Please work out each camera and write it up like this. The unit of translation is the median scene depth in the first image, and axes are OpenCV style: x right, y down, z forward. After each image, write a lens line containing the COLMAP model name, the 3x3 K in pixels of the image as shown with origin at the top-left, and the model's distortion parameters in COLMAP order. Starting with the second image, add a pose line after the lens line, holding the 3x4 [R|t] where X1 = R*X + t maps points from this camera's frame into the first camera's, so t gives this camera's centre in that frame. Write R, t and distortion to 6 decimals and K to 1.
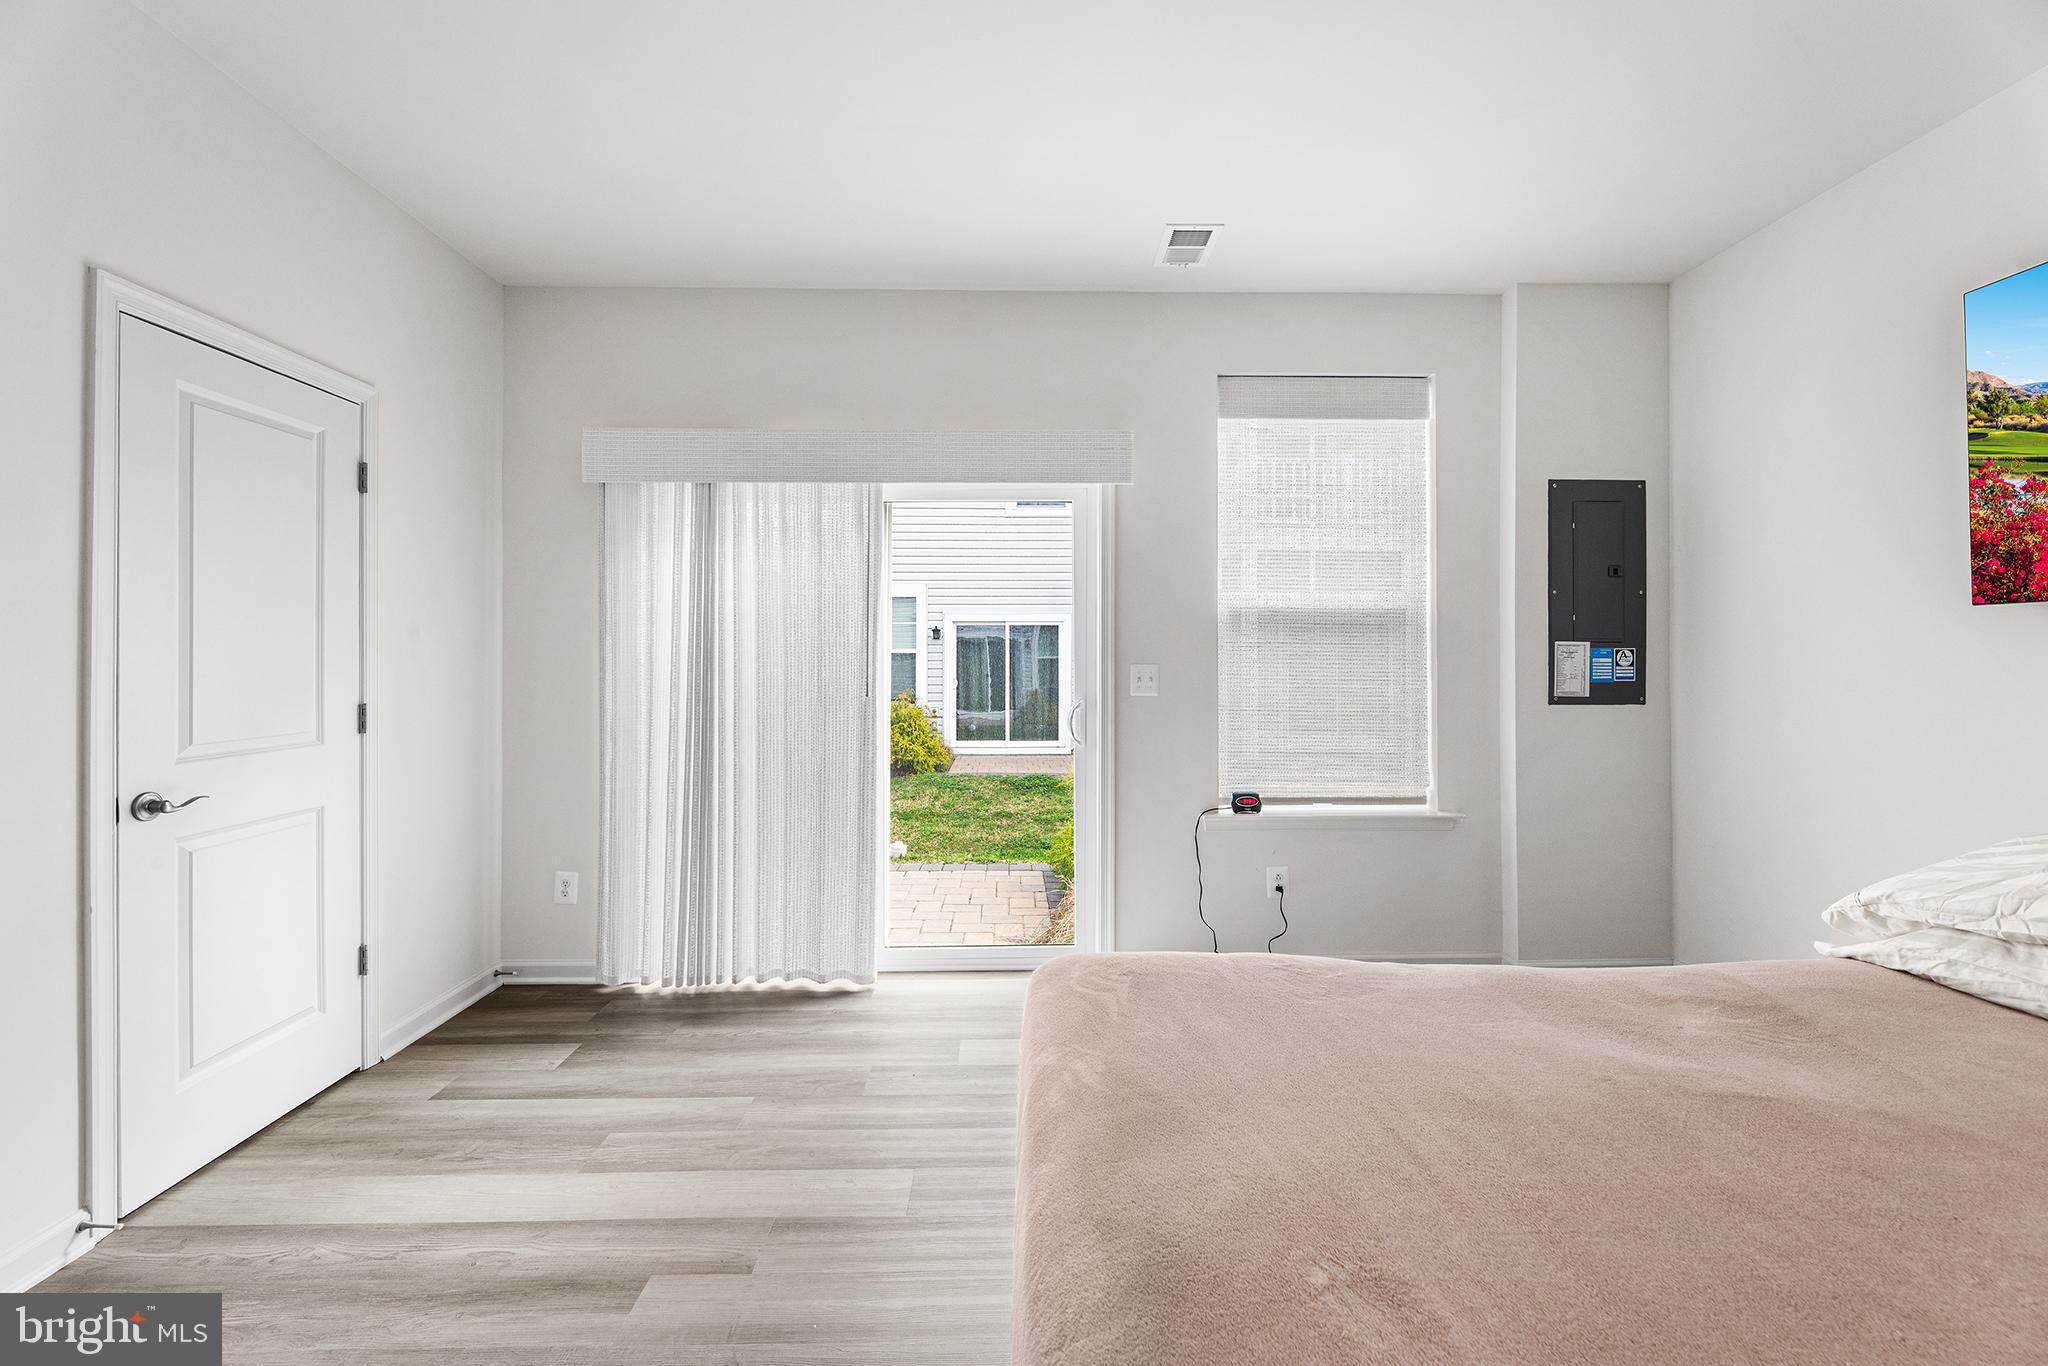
lens RADIAL K [[843.9, 0, 1029.0], [0, 843.9, 654.8], [0, 0, 1]] dist [-0.000171, 0.000152]
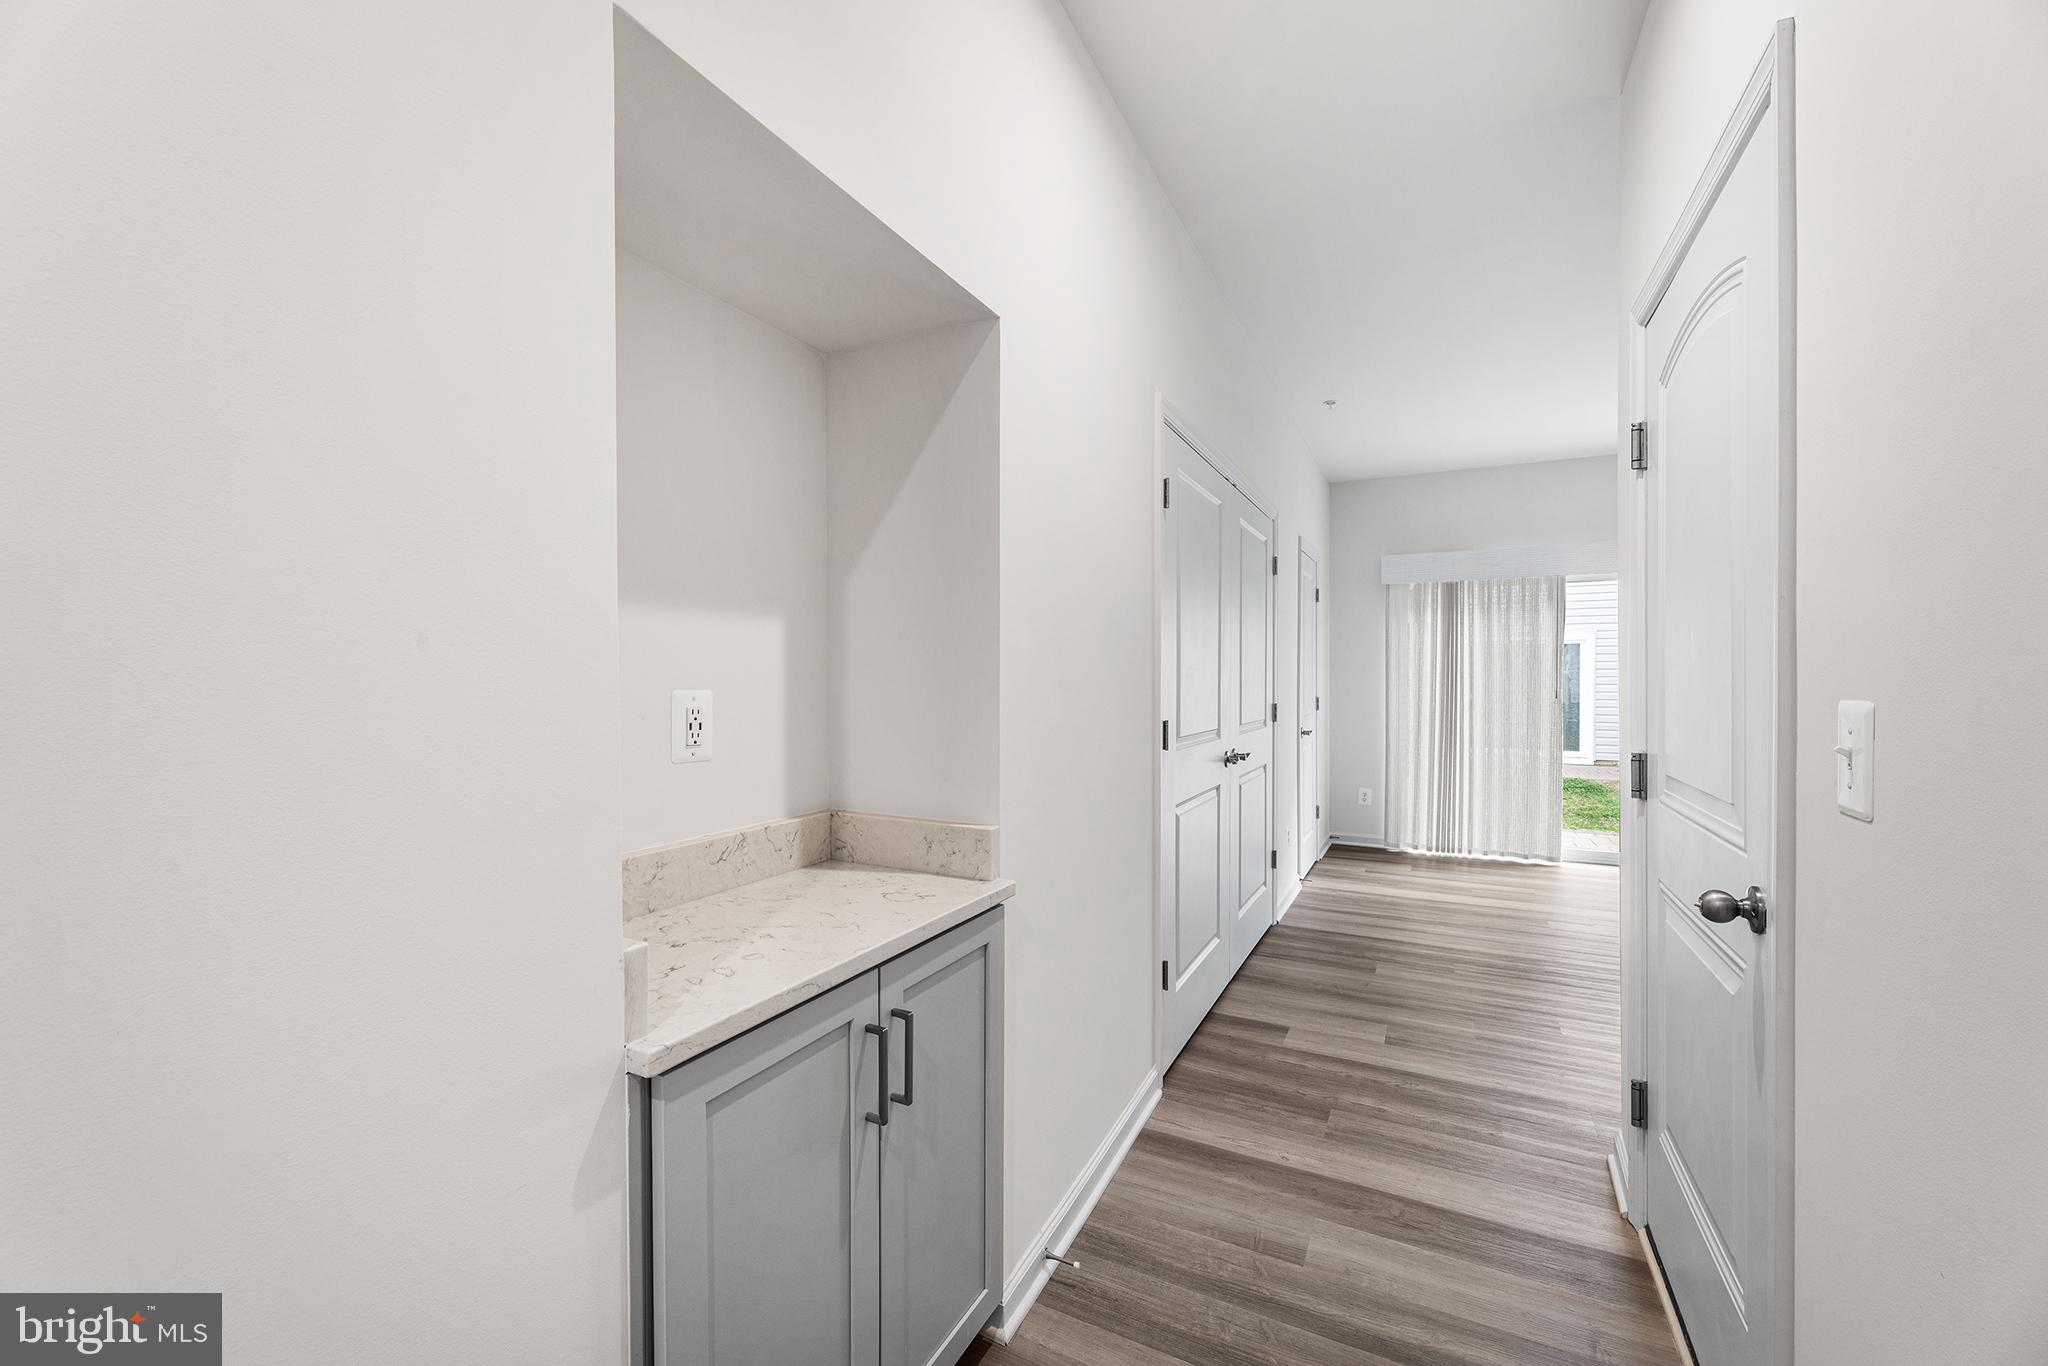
lens RADIAL K [[828.6, 0, 1023.4], [0, 828.6, 677.3], [0, 0, 1]] dist [0.000141, 0.000075]
pose [[0.879799, 0.003744, -0.475332, -0.336504], [0.000385, 0.999963, 0.008589, -0.010373], [0.475346, -0.007739, 0.879765, -1.005703]]
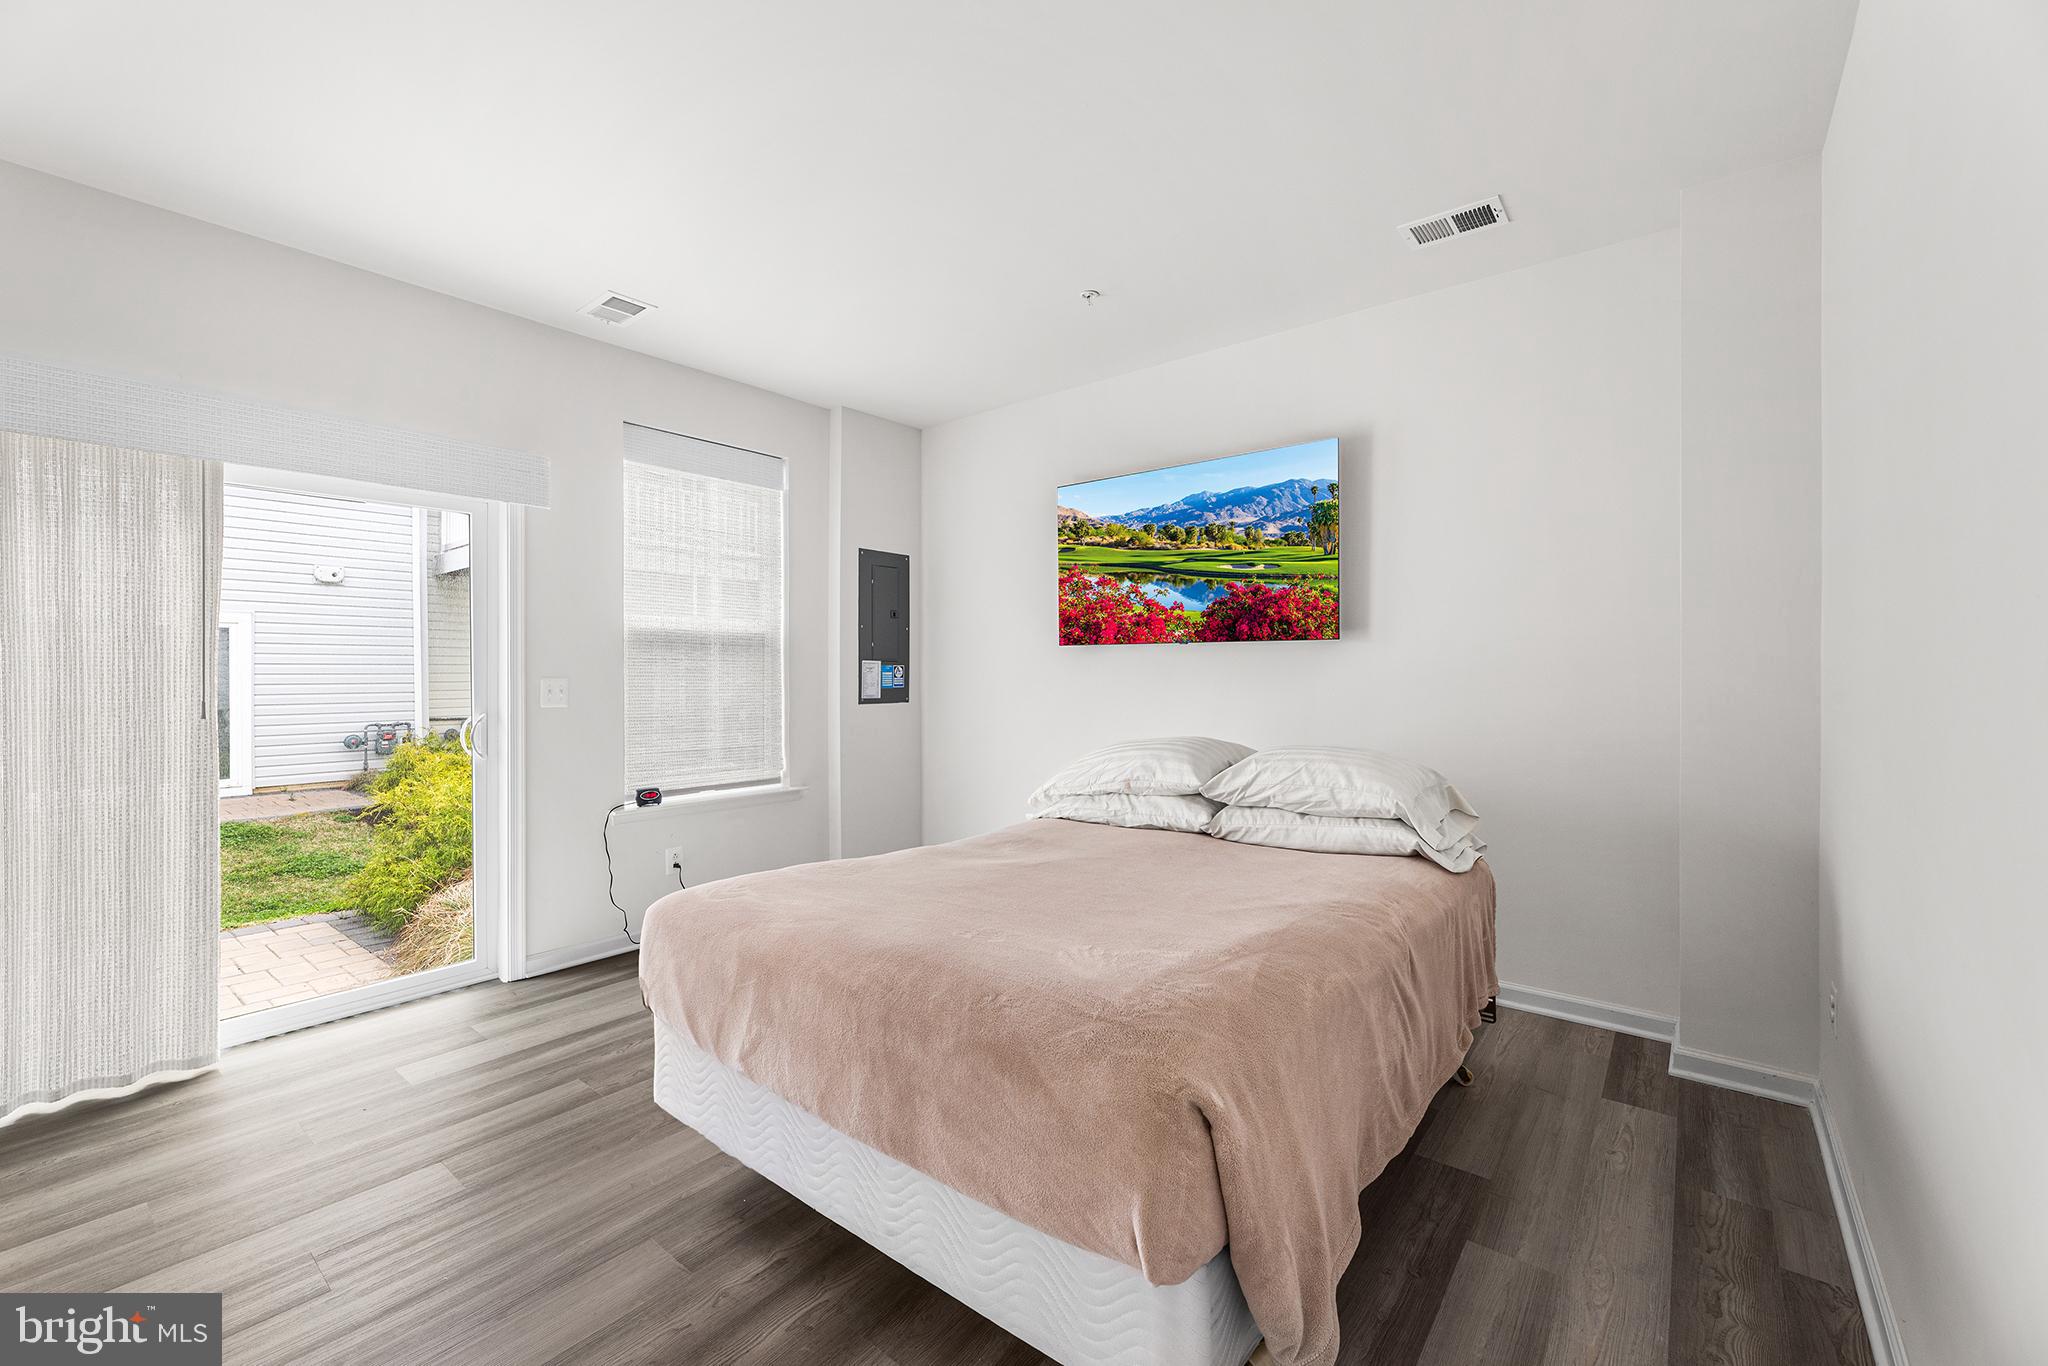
lens RADIAL K [[828.6, 0, 1023.4], [0, 828.6, 677.3], [0, 0, 1]] dist [0.000141, 0.000075]
pose [[0.646281, -0.004828, 0.763084, -0.282635], [-0.003487, 0.999951, 0.009280, -0.001269], [-0.763091, -0.008658, 0.646233, -0.129629]]
